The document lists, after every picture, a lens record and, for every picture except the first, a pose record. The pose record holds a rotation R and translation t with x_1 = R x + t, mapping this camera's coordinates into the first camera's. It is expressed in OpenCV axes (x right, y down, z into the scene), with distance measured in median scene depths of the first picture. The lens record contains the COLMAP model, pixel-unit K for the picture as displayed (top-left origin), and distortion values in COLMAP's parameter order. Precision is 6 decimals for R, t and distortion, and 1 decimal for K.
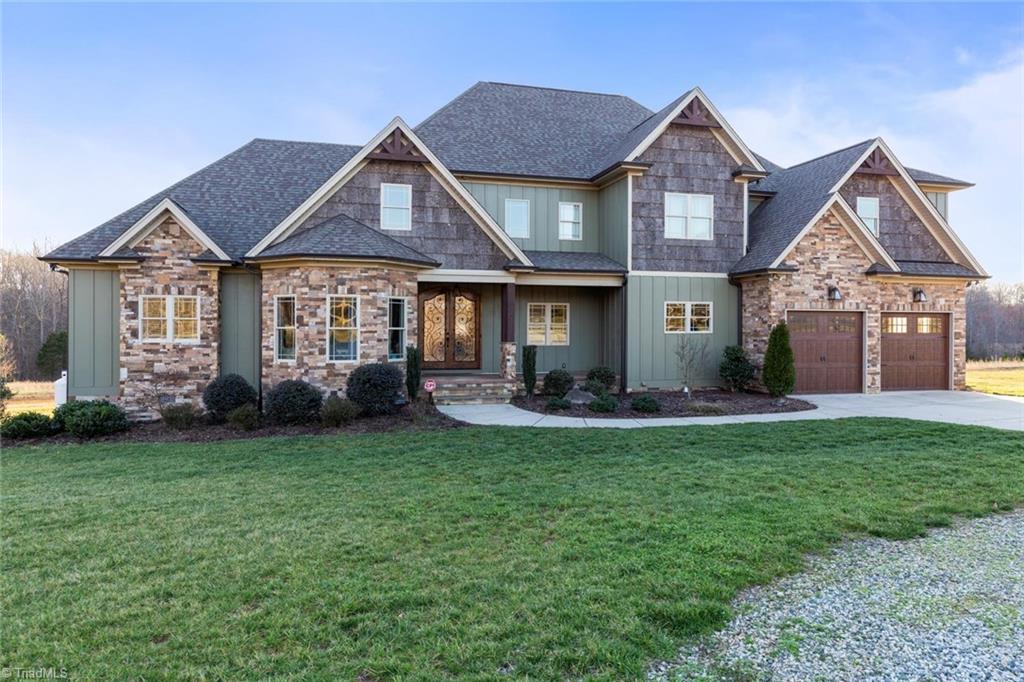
lens RADIAL K [[714.3, 0, 512.7], [0, 714.3, 338.3], [0, 0, 1]] dist [-0.003924, -0.000130]
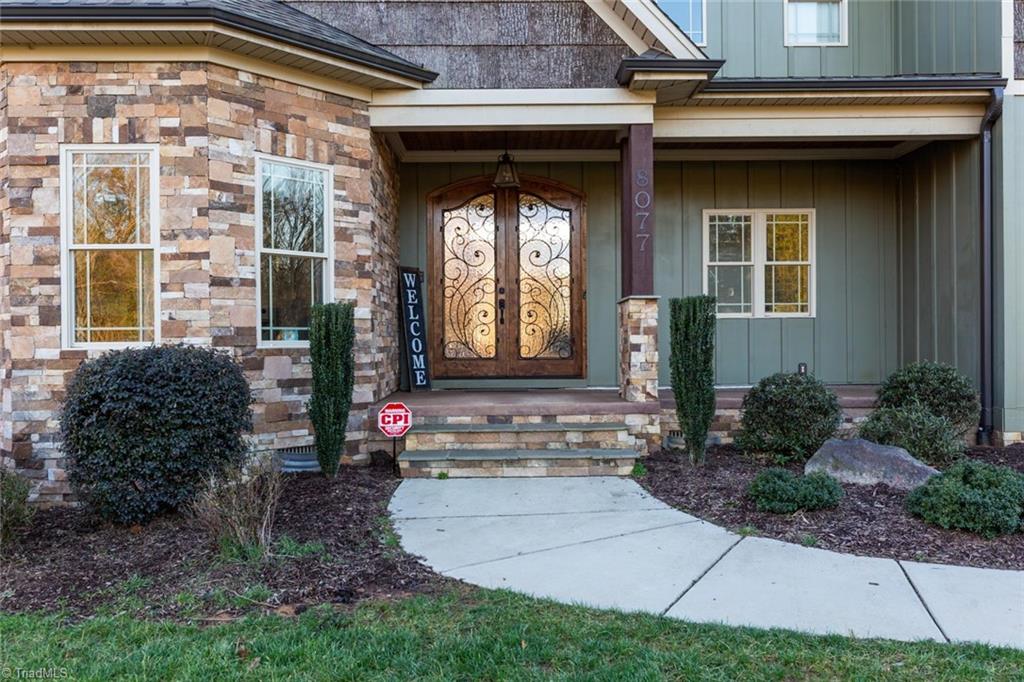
lens RADIAL K [[844.1, 0, 510.0], [0, 844.1, 345.2], [0, 0, 1]] dist [0.002484, -0.002965]
pose [[0.967876, -0.011514, -0.251164, 0.039626], [0.007943, 0.999853, -0.015225, 0.037185], [0.251303, 0.012741, 0.967825, 0.619562]]
